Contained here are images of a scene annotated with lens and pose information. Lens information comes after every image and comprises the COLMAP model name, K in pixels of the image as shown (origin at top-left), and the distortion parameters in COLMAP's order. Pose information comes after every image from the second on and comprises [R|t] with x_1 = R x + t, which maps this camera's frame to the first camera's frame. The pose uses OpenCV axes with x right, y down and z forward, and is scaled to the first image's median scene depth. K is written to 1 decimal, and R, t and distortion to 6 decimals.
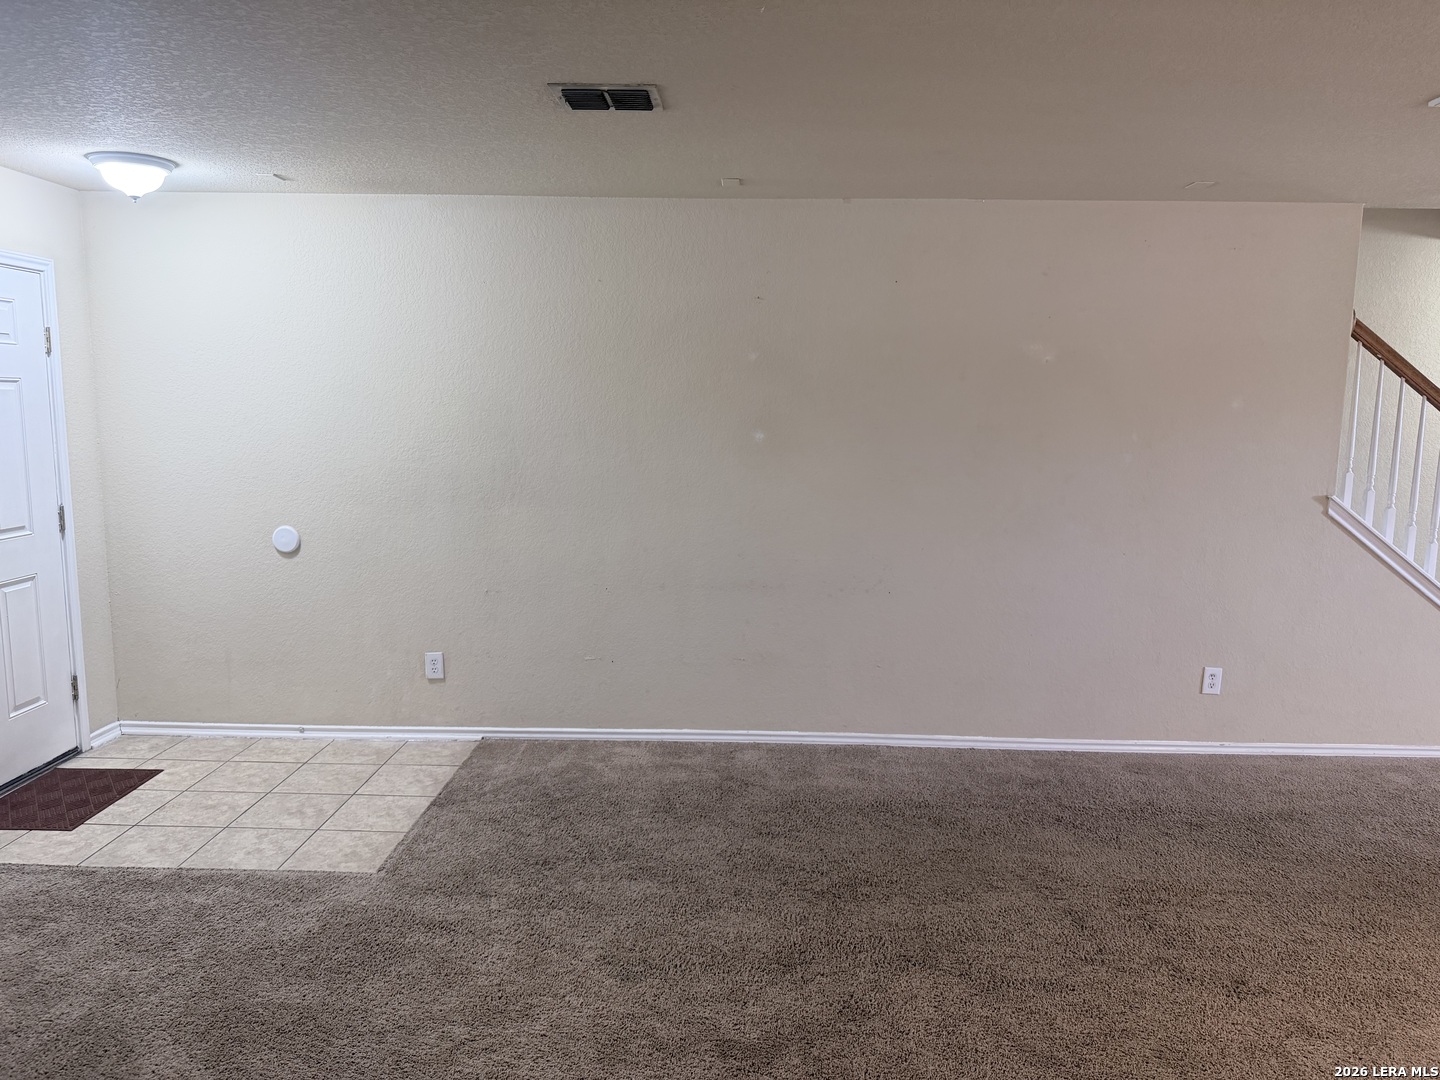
lens RADIAL K [[1020.4, 0, 722.8], [0, 1020.4, 538.3], [0, 0, 1]] dist [-0.004232, -0.001201]
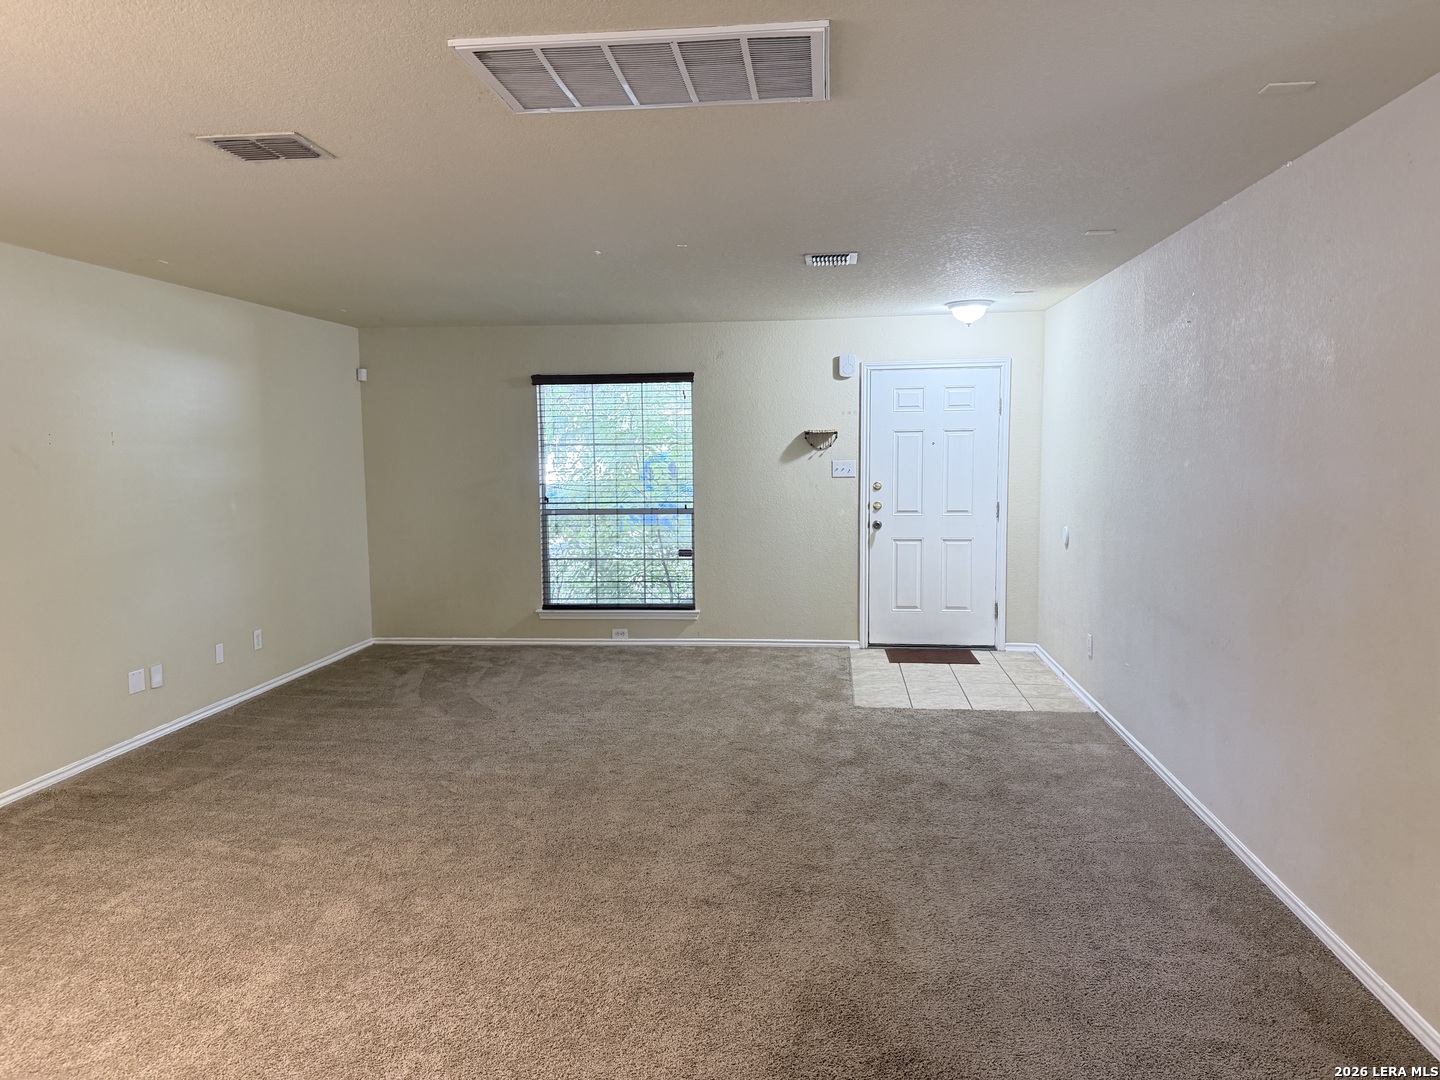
lens RADIAL K [[1020.4, 0, 719.8], [0, 1020.4, 540.9], [0, 0, 1]] dist [-0.004232, -0.001201]
pose [[-0.078592, 0.090657, -0.992776, 1.061098], [-0.124495, 0.987168, 0.100000, -0.077978], [0.989103, 0.131455, -0.066297, 0.640843]]
